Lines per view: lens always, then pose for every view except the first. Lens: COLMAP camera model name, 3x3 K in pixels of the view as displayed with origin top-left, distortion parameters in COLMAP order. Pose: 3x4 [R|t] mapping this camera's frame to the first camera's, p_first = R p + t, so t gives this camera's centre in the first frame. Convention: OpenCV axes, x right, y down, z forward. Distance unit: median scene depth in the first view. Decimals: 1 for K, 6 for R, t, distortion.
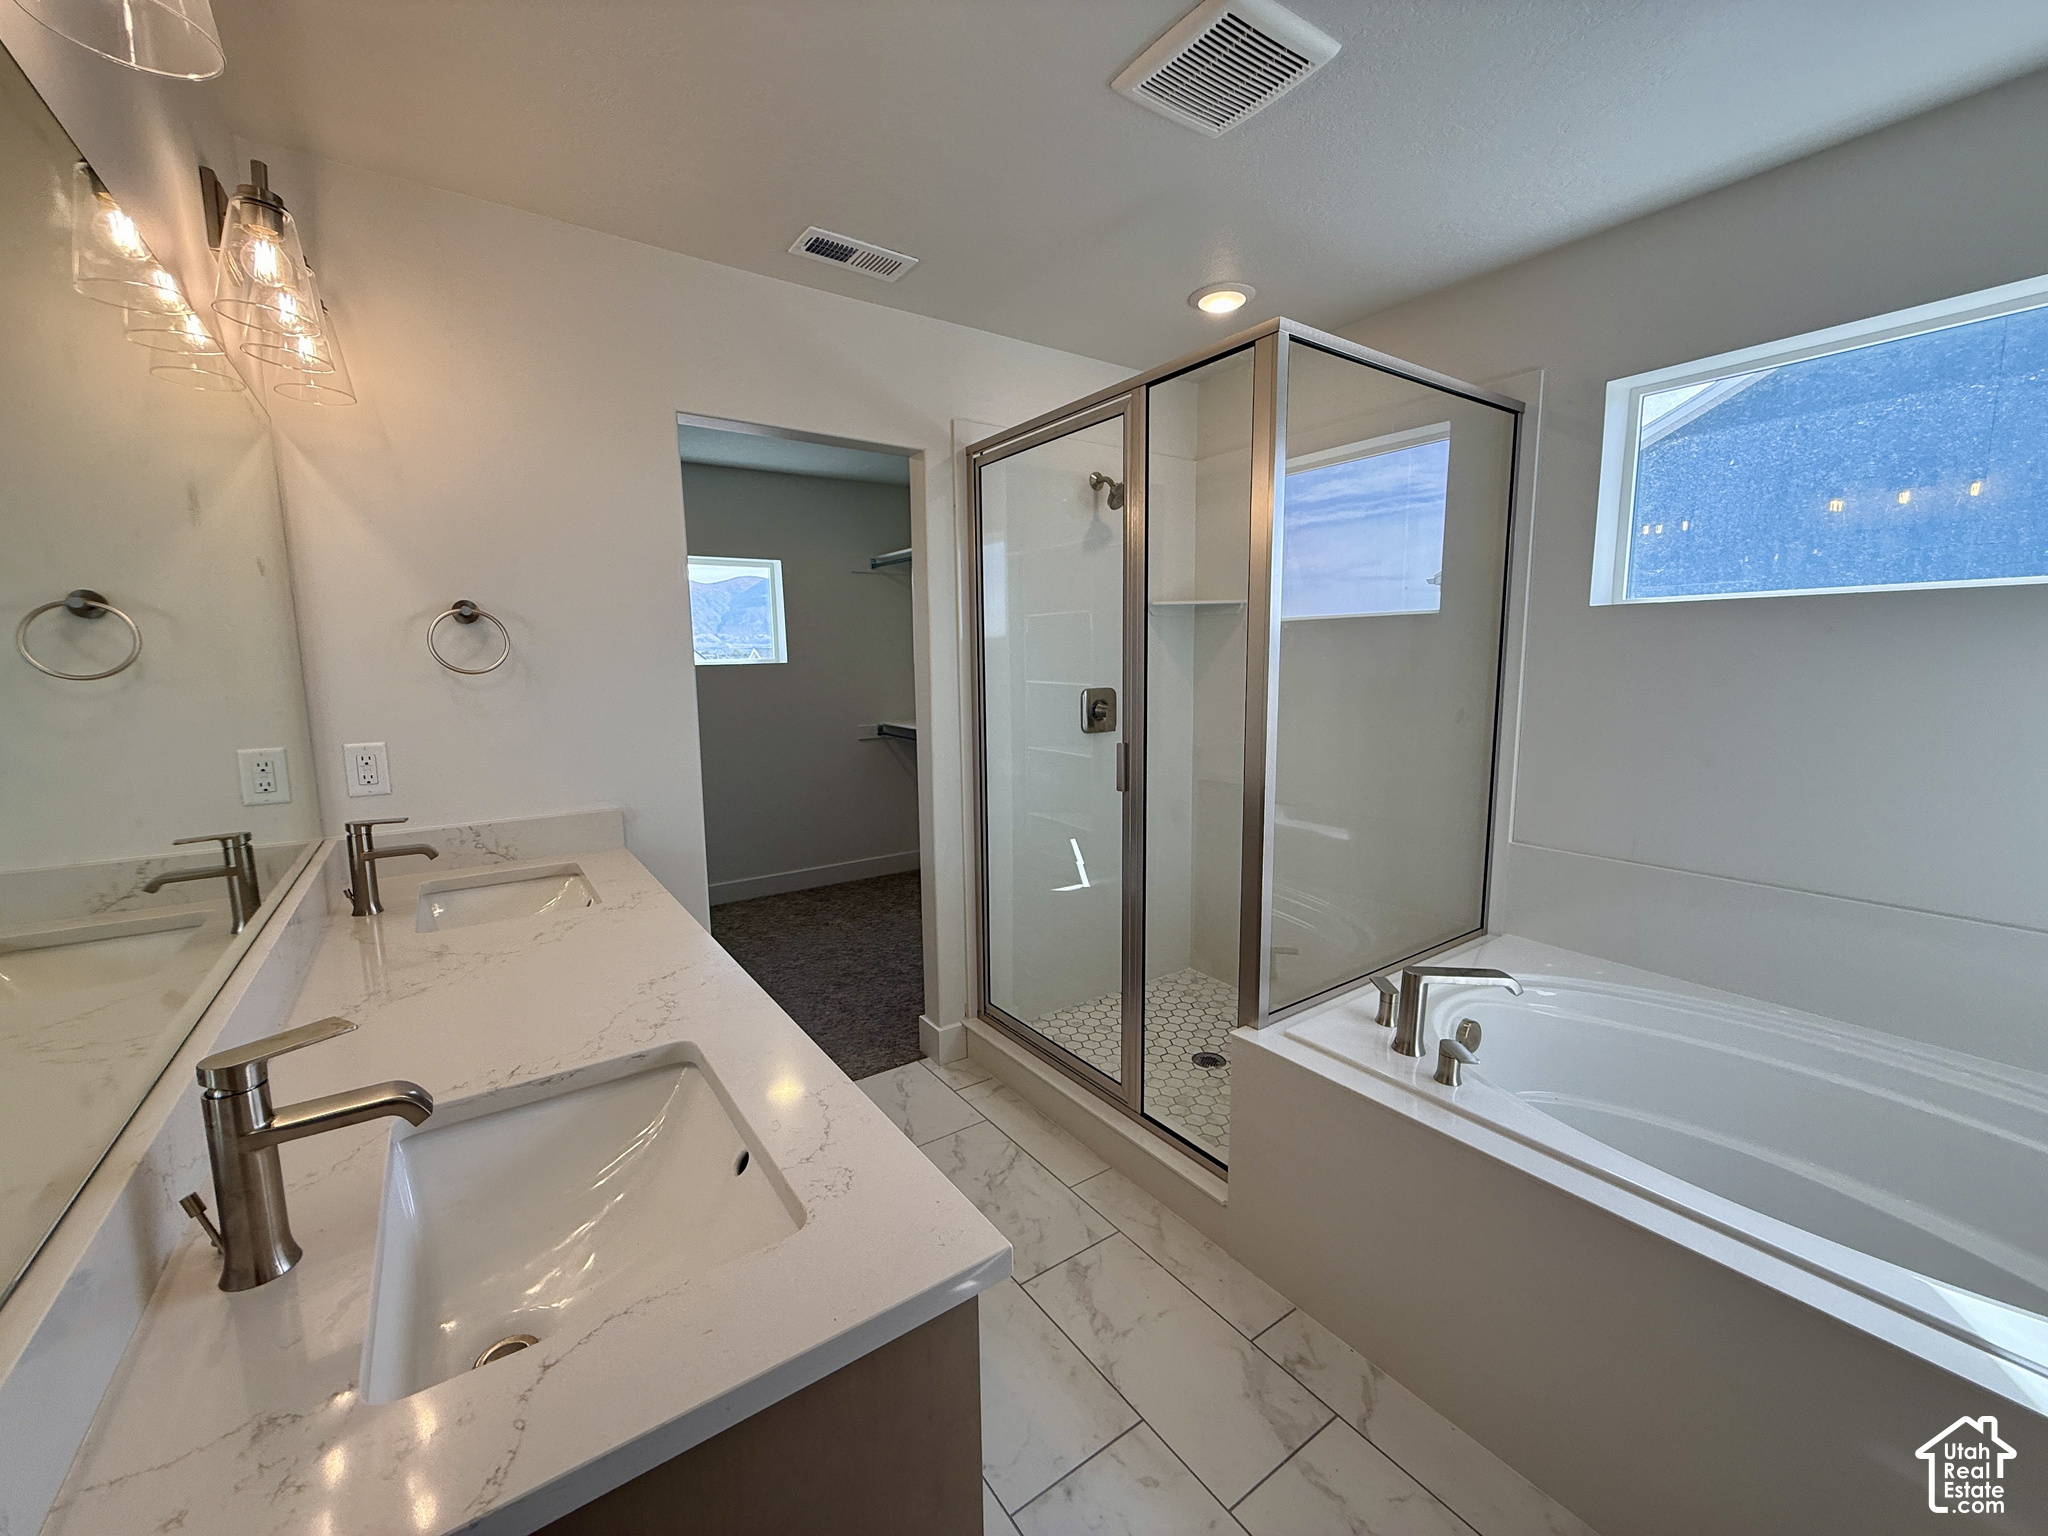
lens RADIAL K [[819.5, 0, 1017.8], [0, 819.5, 763.9], [0, 0, 1]] dist [0.000378, -0.000298]
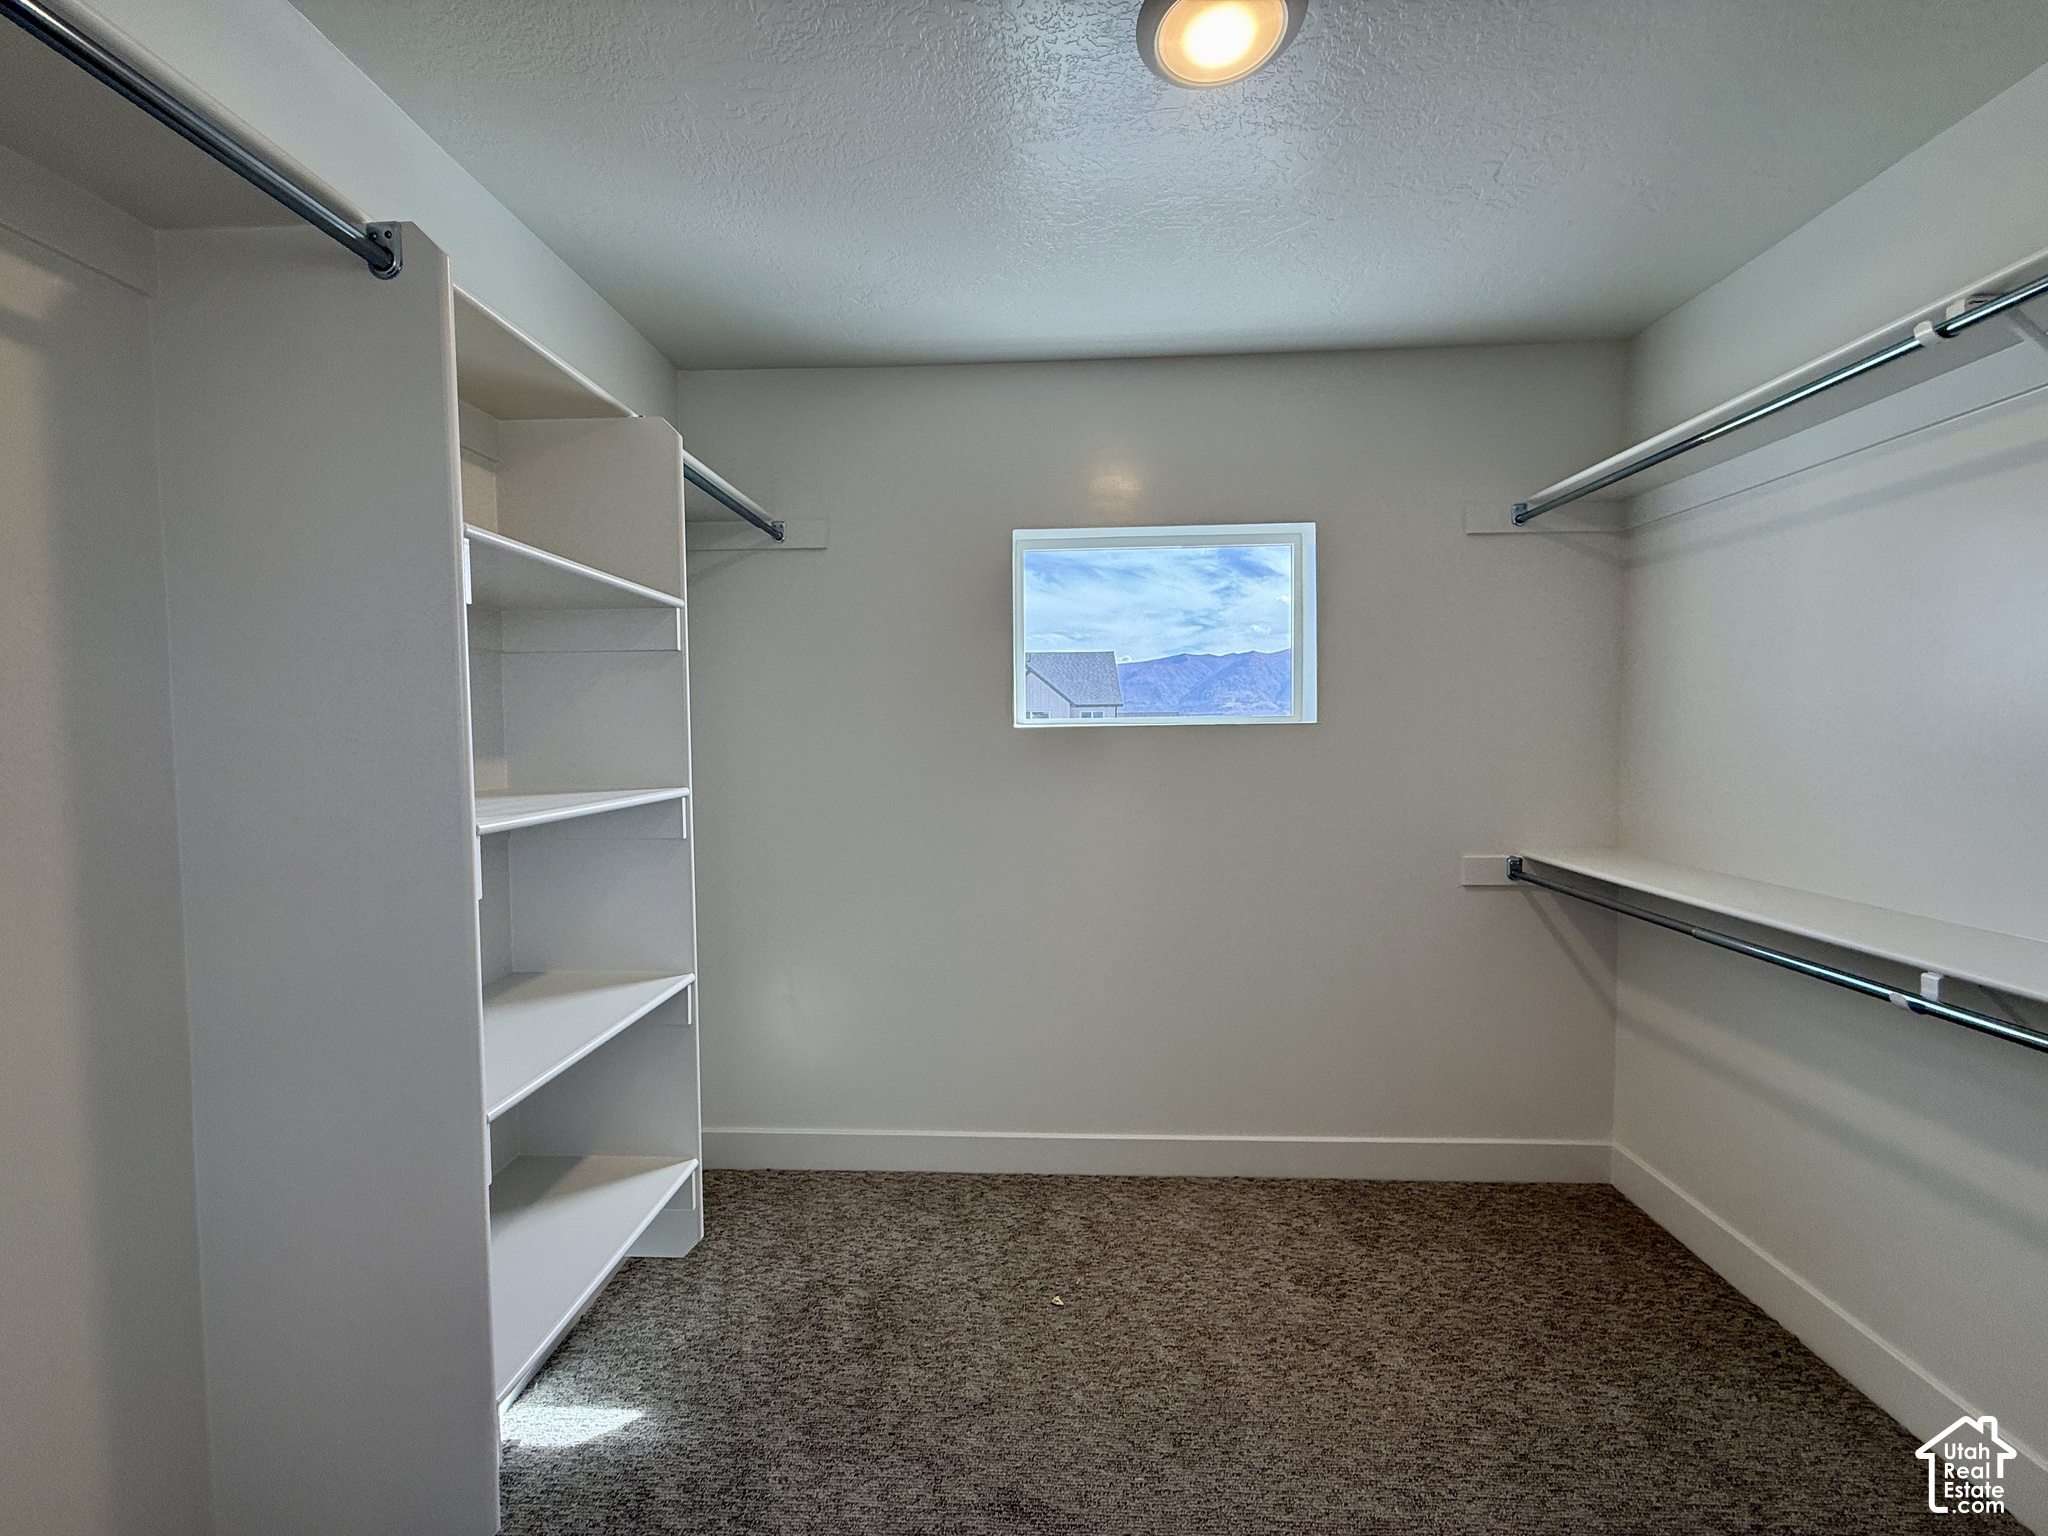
lens RADIAL K [[819.5, 0, 1023.2], [0, 819.5, 759.1], [0, 0, 1]] dist [0.000378, -0.000298]
pose [[0.794224, 0.029270, -0.606919, -0.113944], [-0.083438, 0.994631, -0.061220, -0.053585], [0.601869, 0.099263, 0.792402, 0.475373]]
